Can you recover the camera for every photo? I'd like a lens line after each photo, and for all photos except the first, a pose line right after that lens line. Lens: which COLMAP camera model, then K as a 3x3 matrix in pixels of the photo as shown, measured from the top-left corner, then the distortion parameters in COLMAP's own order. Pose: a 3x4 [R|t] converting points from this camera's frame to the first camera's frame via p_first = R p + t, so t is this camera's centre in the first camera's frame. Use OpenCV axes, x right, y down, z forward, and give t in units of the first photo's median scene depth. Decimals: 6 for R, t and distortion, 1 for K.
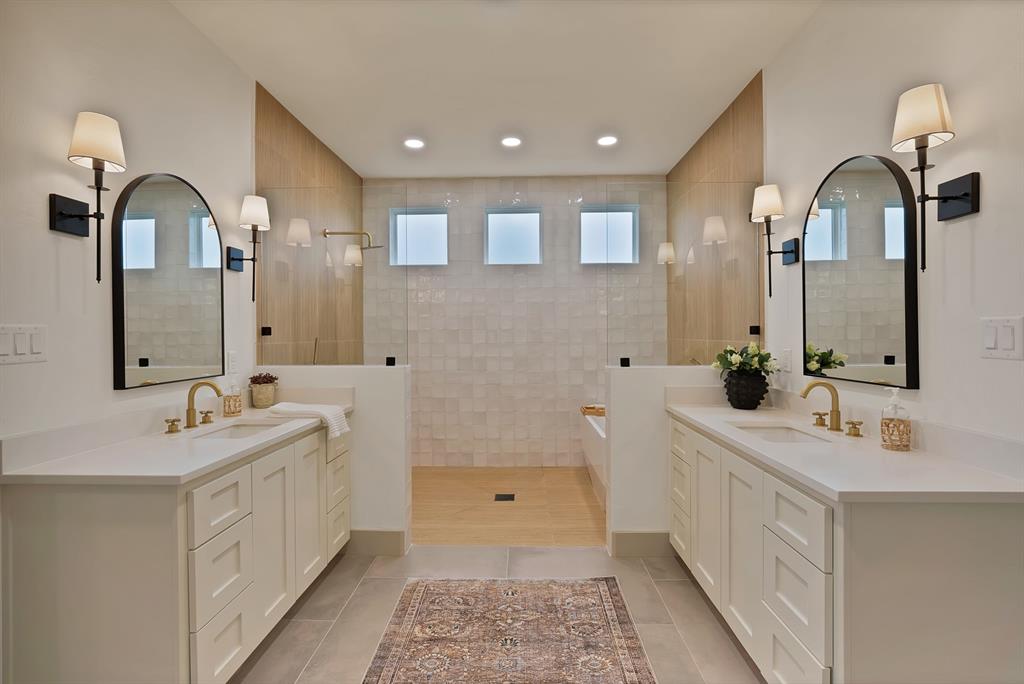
lens RADIAL K [[473.6, 0, 511.9], [0, 473.6, 331.5], [0, 0, 1]] dist [-0.014389, 0.000273]
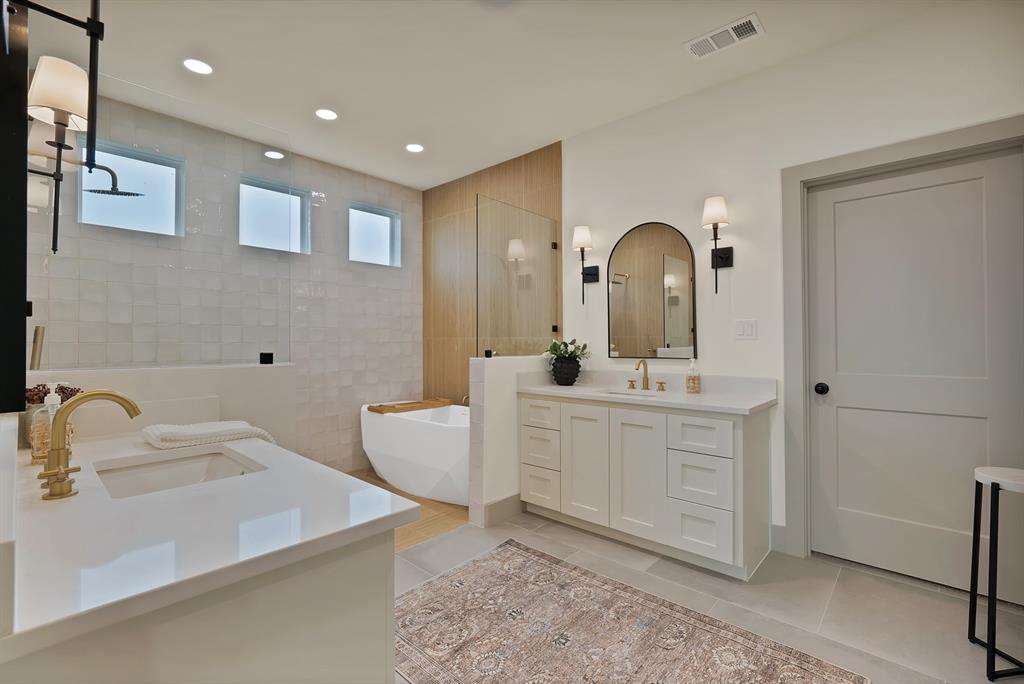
lens RADIAL K [[457.2, 0, 514.1], [0, 457.2, 330.8], [0, 0, 1]] dist [-0.013091, 0.000114]
pose [[0.649603, 0.022156, 0.759950, -0.624595], [-0.004950, 0.999677, -0.024914, 0.040813], [-0.760257, 0.012422, 0.649504, 0.261910]]
